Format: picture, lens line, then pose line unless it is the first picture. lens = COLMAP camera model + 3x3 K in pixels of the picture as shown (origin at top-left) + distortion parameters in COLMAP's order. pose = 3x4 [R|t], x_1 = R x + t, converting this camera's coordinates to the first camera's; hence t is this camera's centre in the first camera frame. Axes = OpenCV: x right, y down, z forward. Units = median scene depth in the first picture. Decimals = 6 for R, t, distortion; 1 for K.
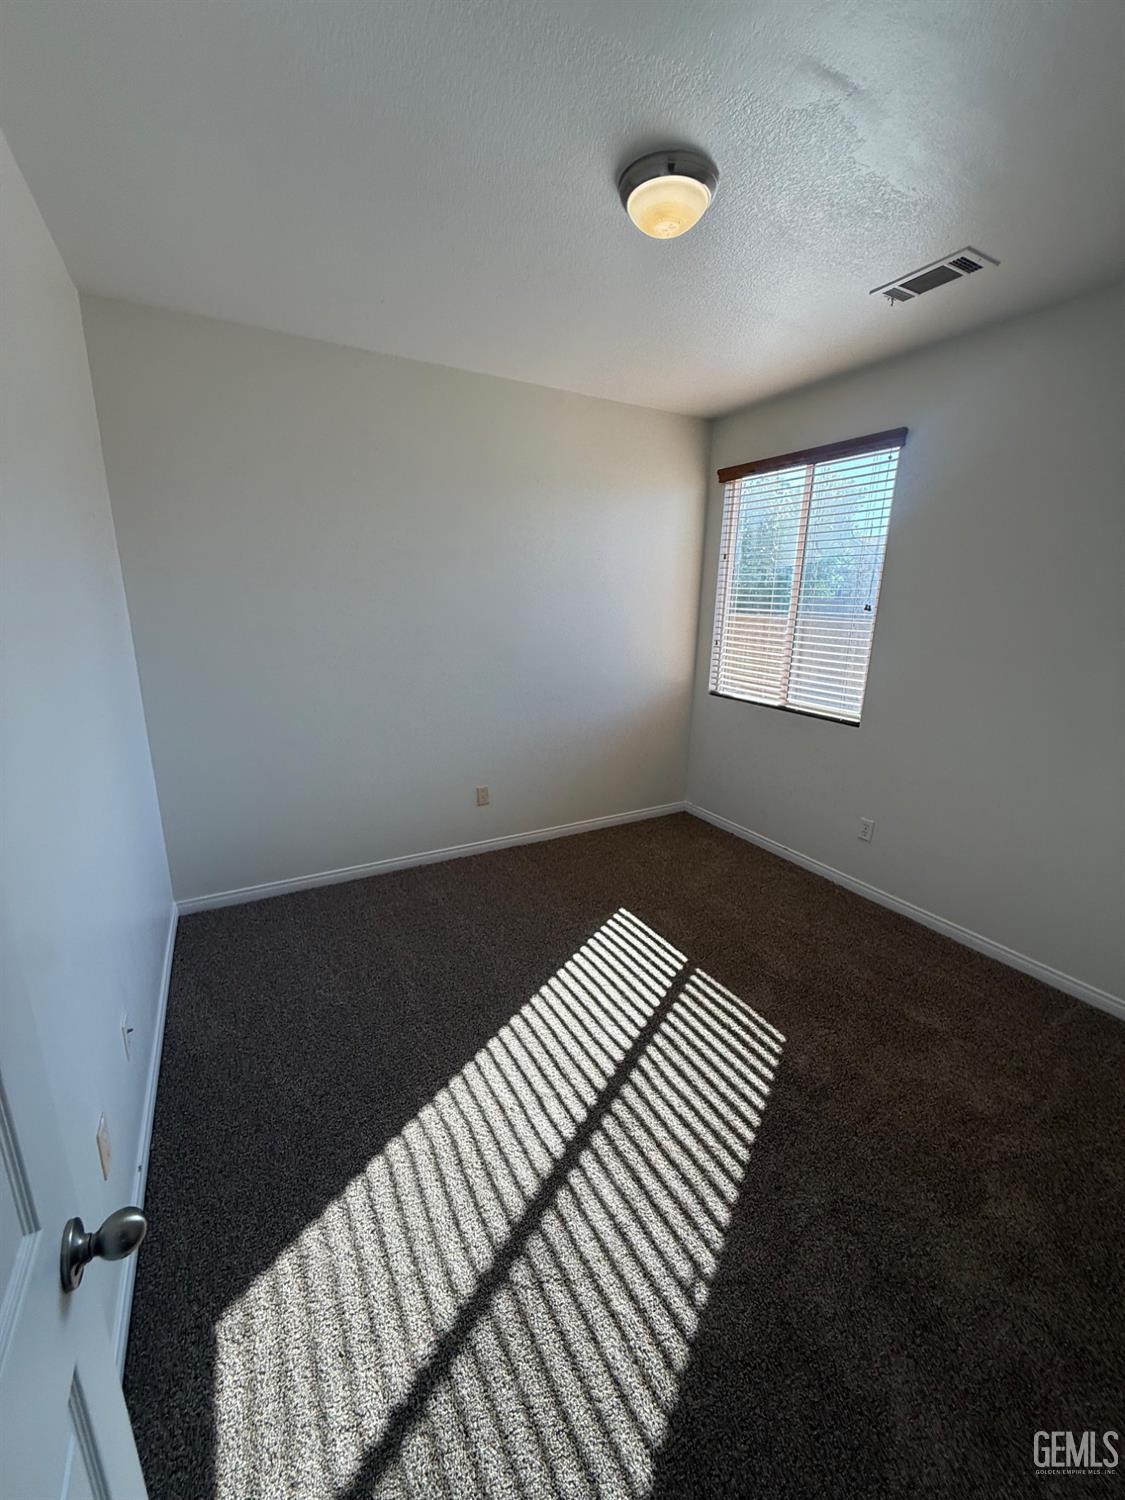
lens RADIAL K [[599.0, 0, 551.2], [0, 599.0, 755.1], [0, 0, 1]] dist [0.001833, -0.000050]
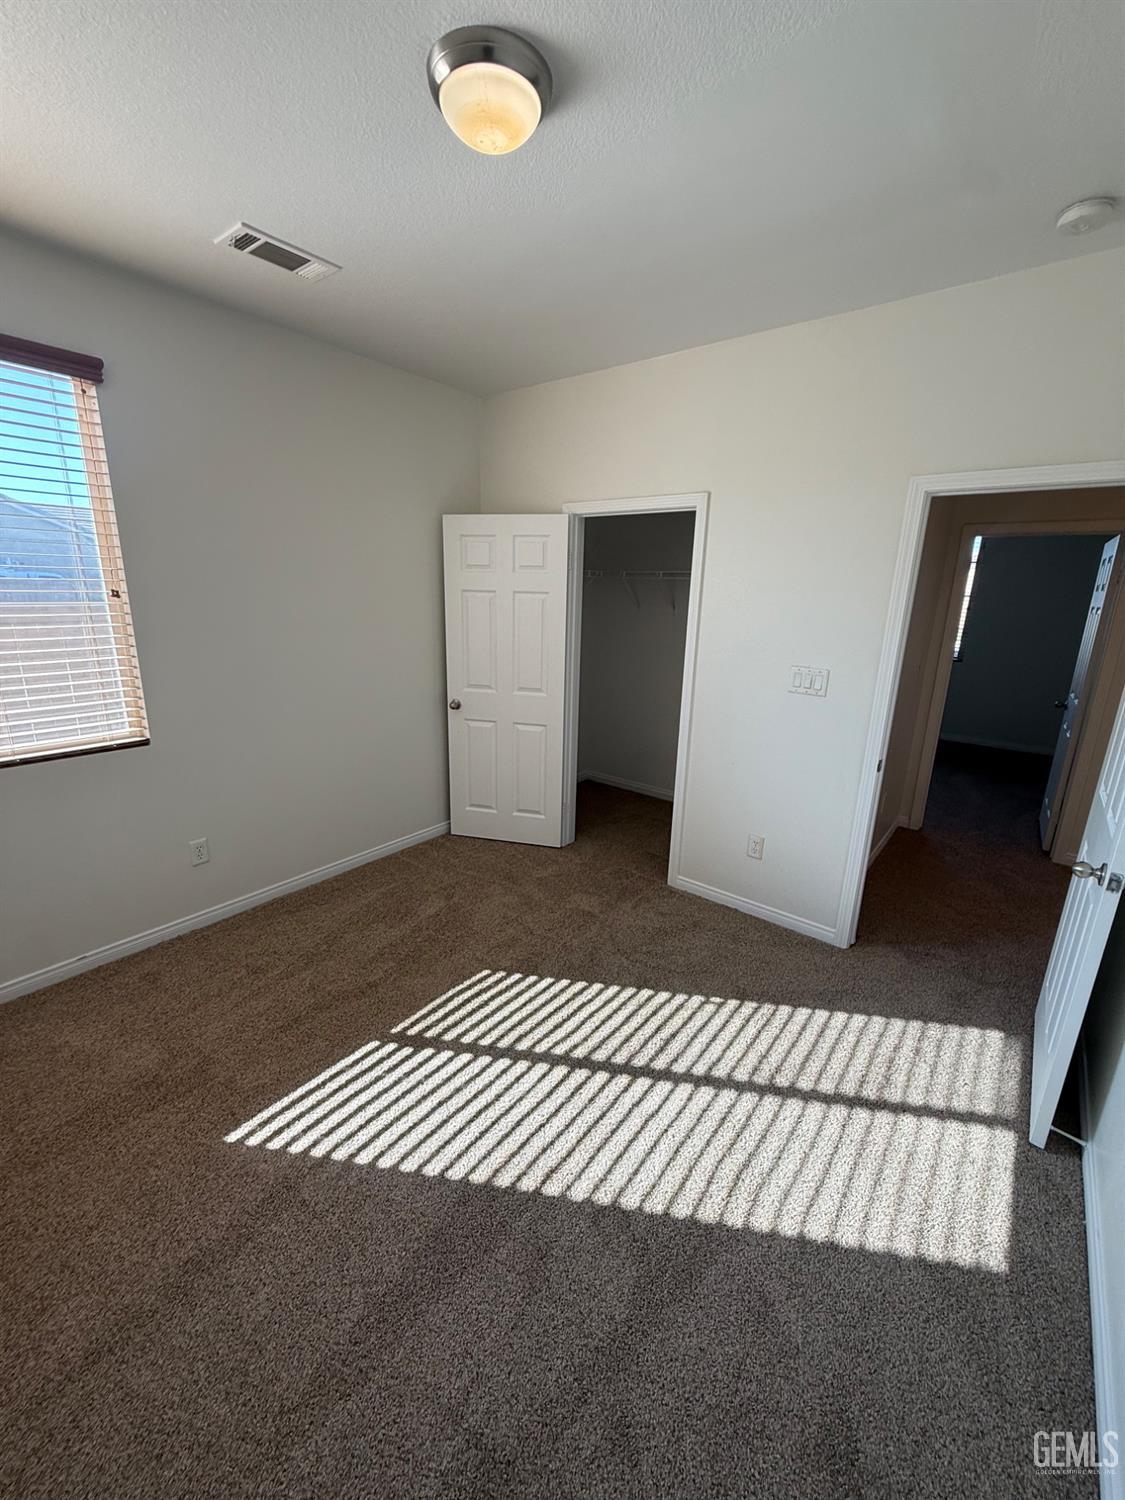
lens RADIAL K [[599.0, 0, 571.6], [0, 599.0, 752.0], [0, 0, 1]] dist [0.001833, -0.000050]
pose [[-0.399741, -0.271092, 0.875623, -0.627766], [0.207260, 0.903794, 0.374433, -0.337966], [-0.892889, 0.331158, -0.305097, 1.150144]]
